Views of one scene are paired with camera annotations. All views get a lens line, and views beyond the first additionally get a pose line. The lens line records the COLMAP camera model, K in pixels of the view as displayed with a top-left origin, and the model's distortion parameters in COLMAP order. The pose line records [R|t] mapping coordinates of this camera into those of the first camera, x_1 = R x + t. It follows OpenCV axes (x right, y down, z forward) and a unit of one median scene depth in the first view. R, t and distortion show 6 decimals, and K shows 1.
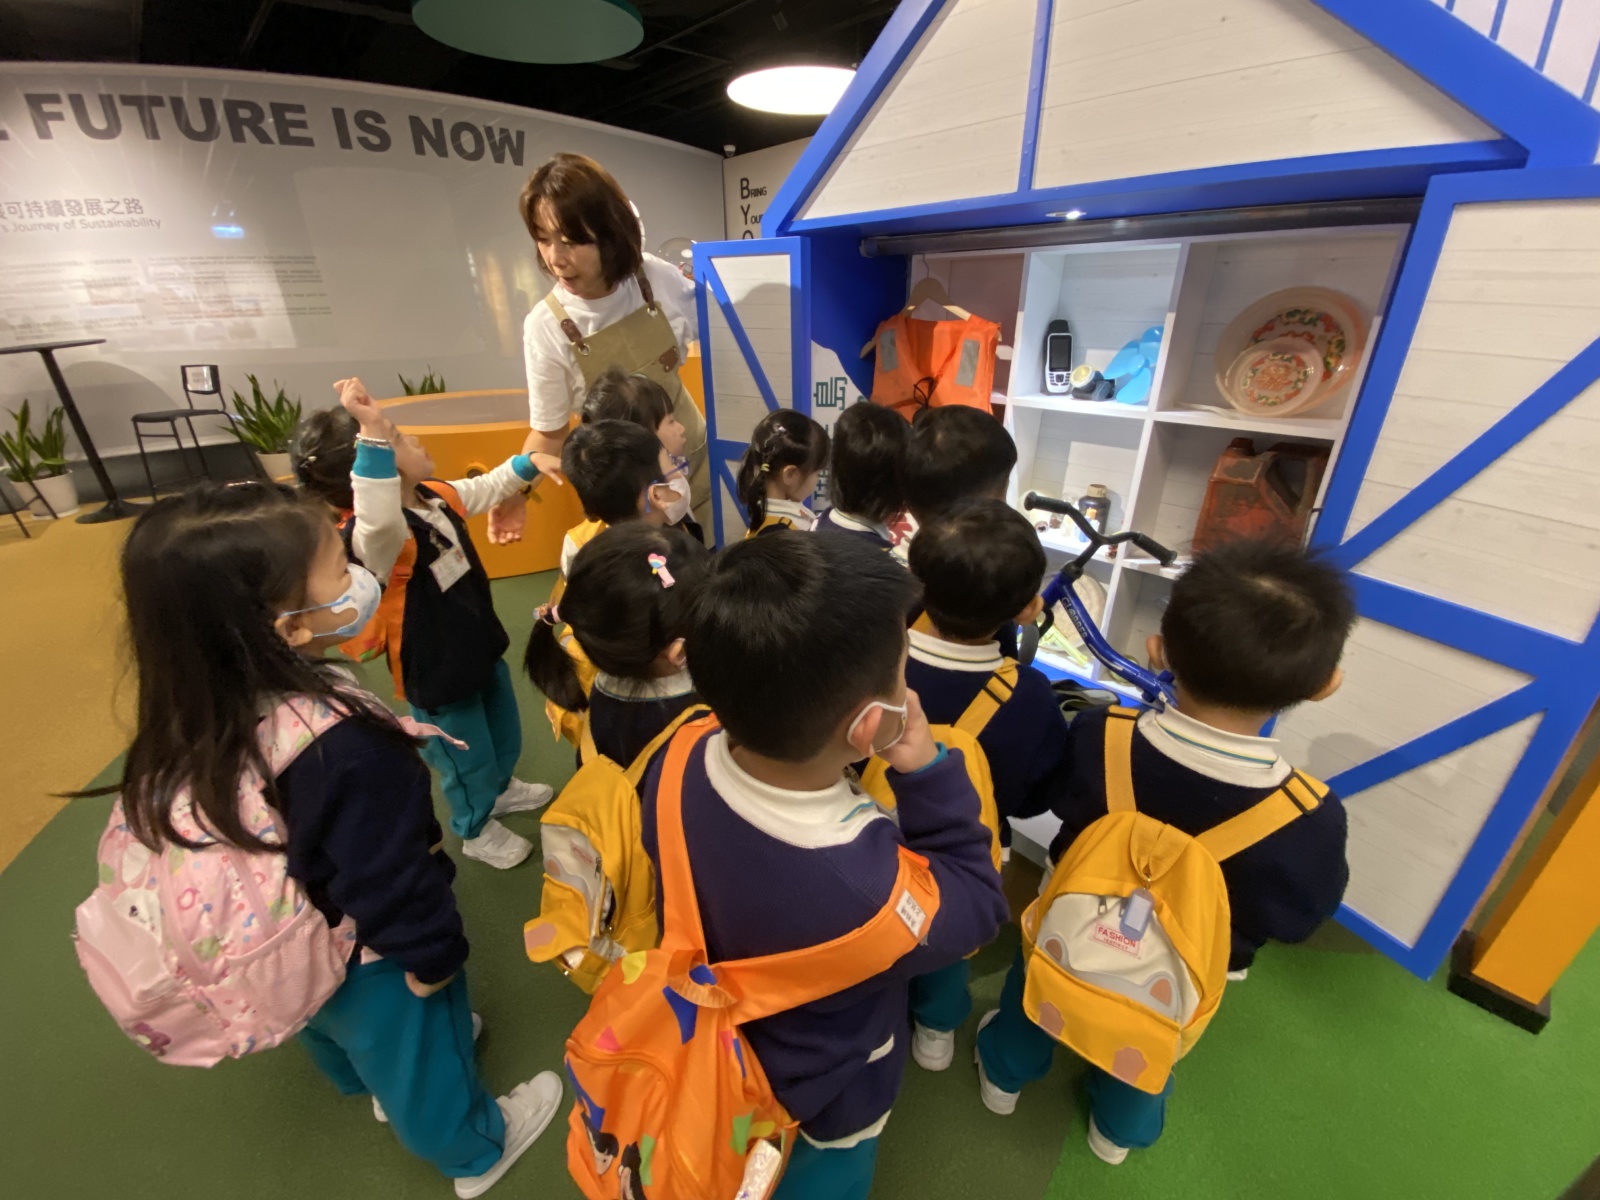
lens RADIAL K [[631.4, 0, 800.0], [0, 631.4, 600.0], [0, 0, 1]] dist [0.000507, -0.010596]
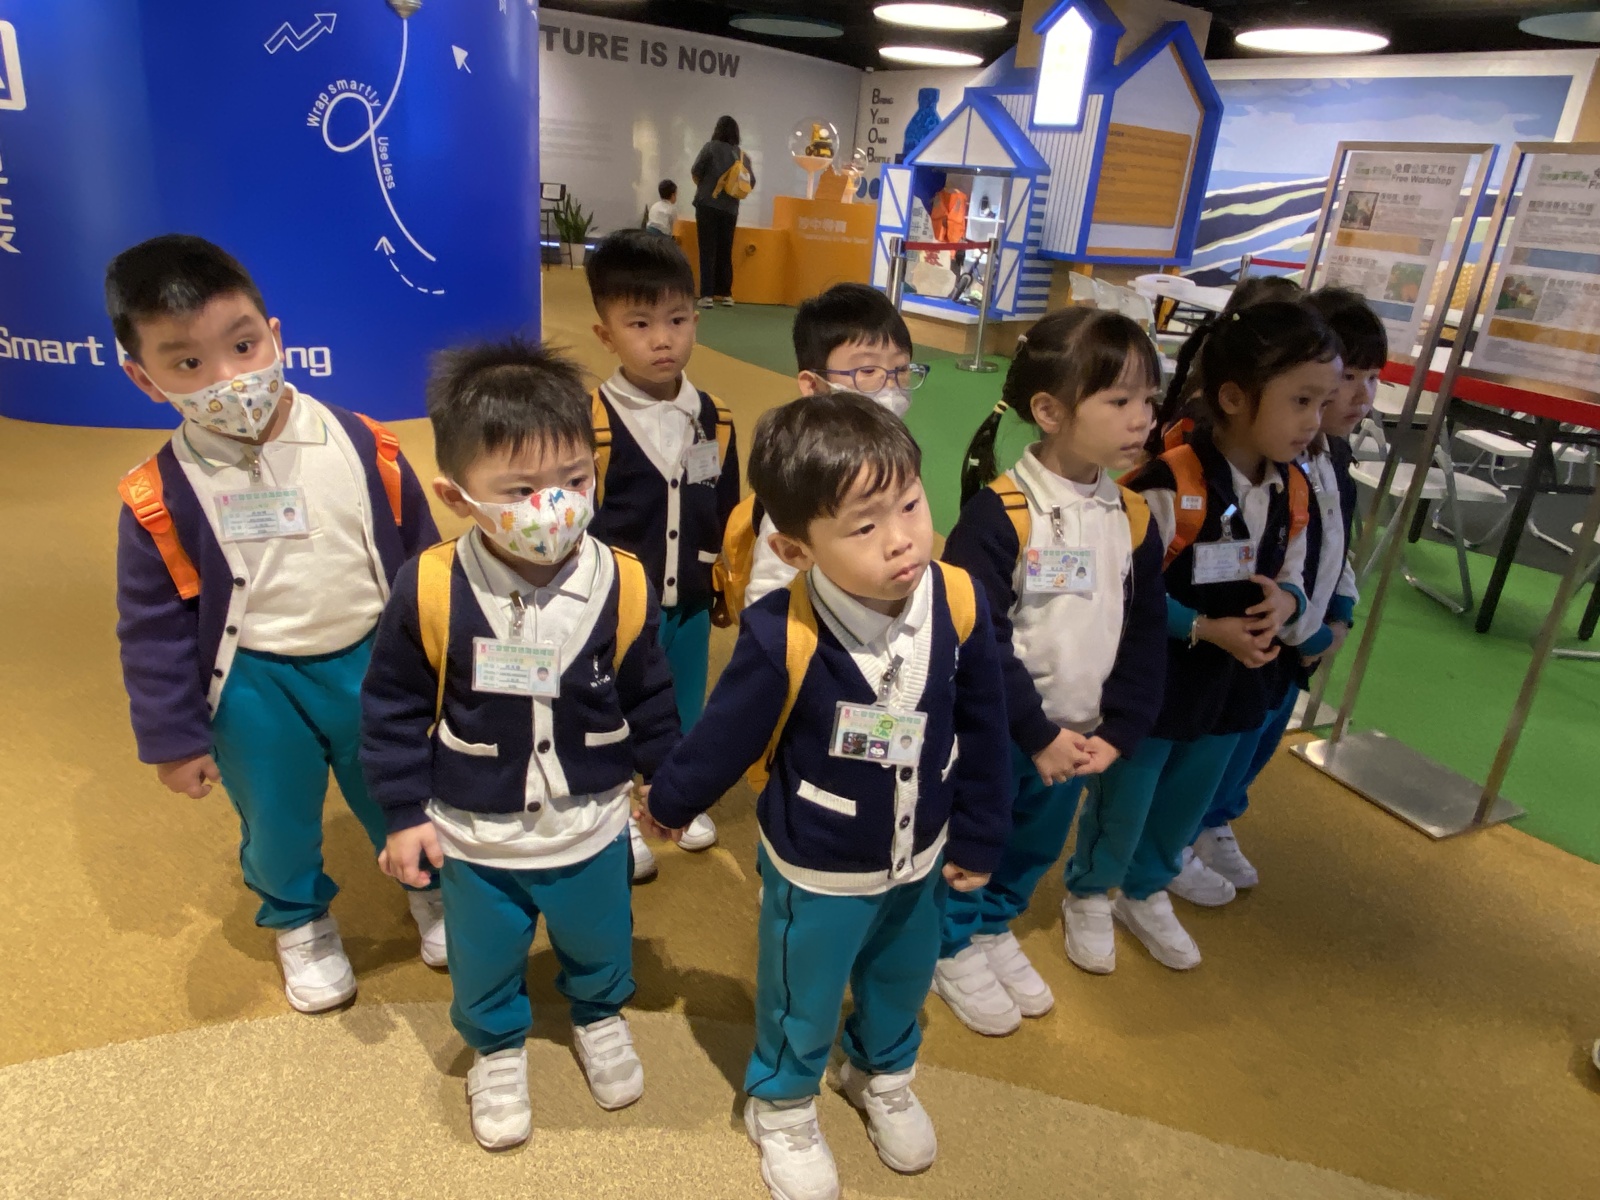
lens RADIAL K [[1052.0, 0, 800.0], [0, 1052.0, 600.0], [0, 0, 1]] dist [0.001767, 0.002943]
pose [[0.990880, 0.125777, -0.048333, -0.017002], [-0.128823, 0.989459, -0.066146, 0.852456], [0.039504, 0.071770, 0.996639, -1.750500]]
